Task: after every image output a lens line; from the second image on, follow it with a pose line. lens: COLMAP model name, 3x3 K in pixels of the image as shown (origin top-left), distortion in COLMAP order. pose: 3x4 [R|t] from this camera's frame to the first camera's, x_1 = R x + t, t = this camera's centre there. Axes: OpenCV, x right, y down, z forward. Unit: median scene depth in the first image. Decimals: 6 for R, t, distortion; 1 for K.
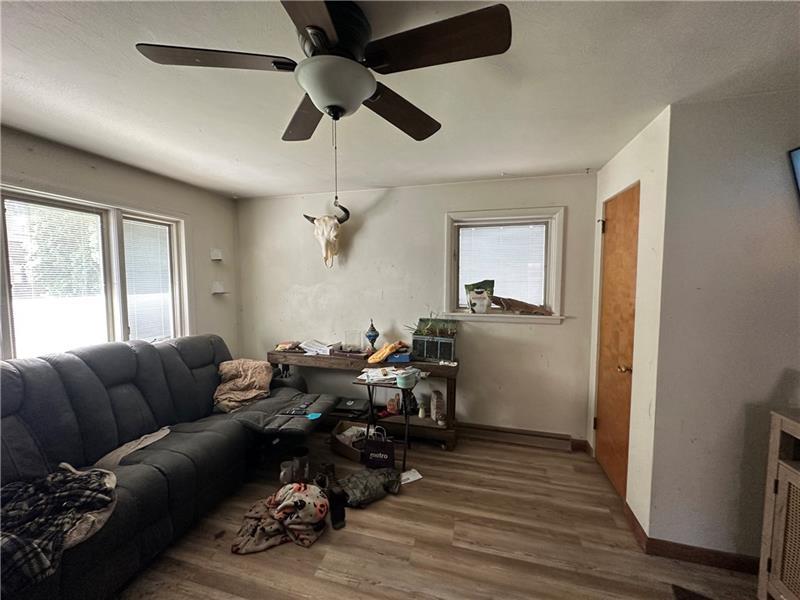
lens RADIAL K [[317.3, 0, 397.6], [0, 317.3, 299.8], [0, 0, 1]] dist [-0.006149, 0.000727]
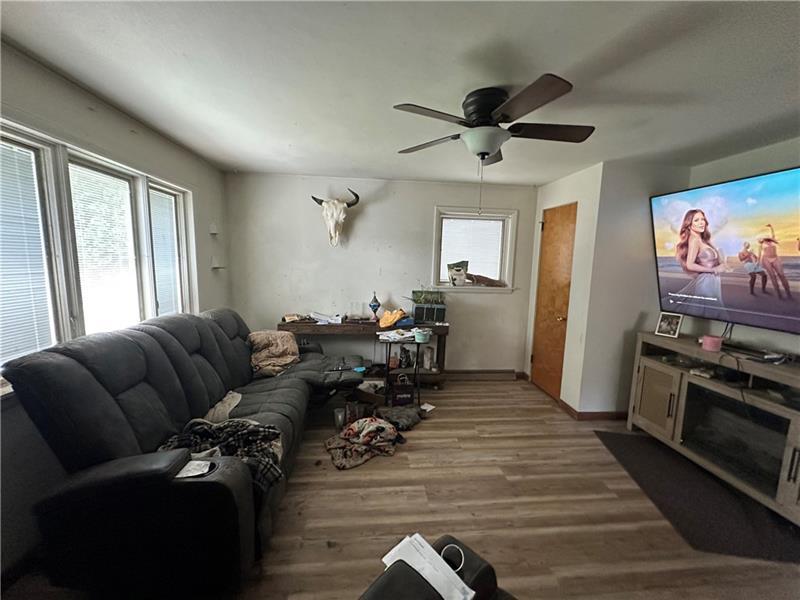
lens RADIAL K [[317.3, 0, 398.0], [0, 317.3, 300.4], [0, 0, 1]] dist [-0.006149, 0.000727]
pose [[0.936505, -0.020569, 0.350051, -0.504136], [-0.003120, 0.997750, 0.066974, 0.016229], [-0.350641, -0.063813, 0.934333, -0.168400]]
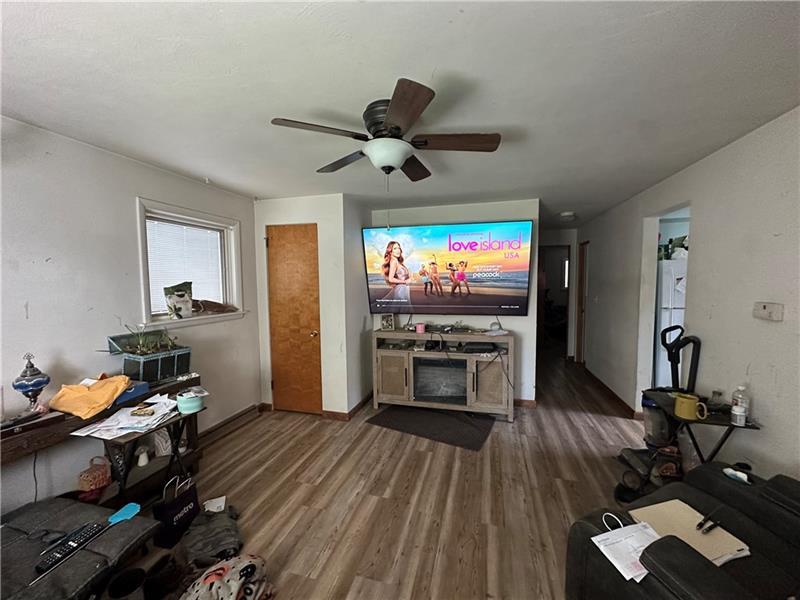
lens RADIAL K [[317.3, 0, 399.6], [0, 317.3, 300.4], [0, 0, 1]] dist [-0.006149, 0.000727]
pose [[0.005253, -0.064785, 0.997885, -0.752042], [0.073574, 0.995220, 0.064225, -0.024978], [-0.997276, 0.073081, 0.009995, 0.418282]]
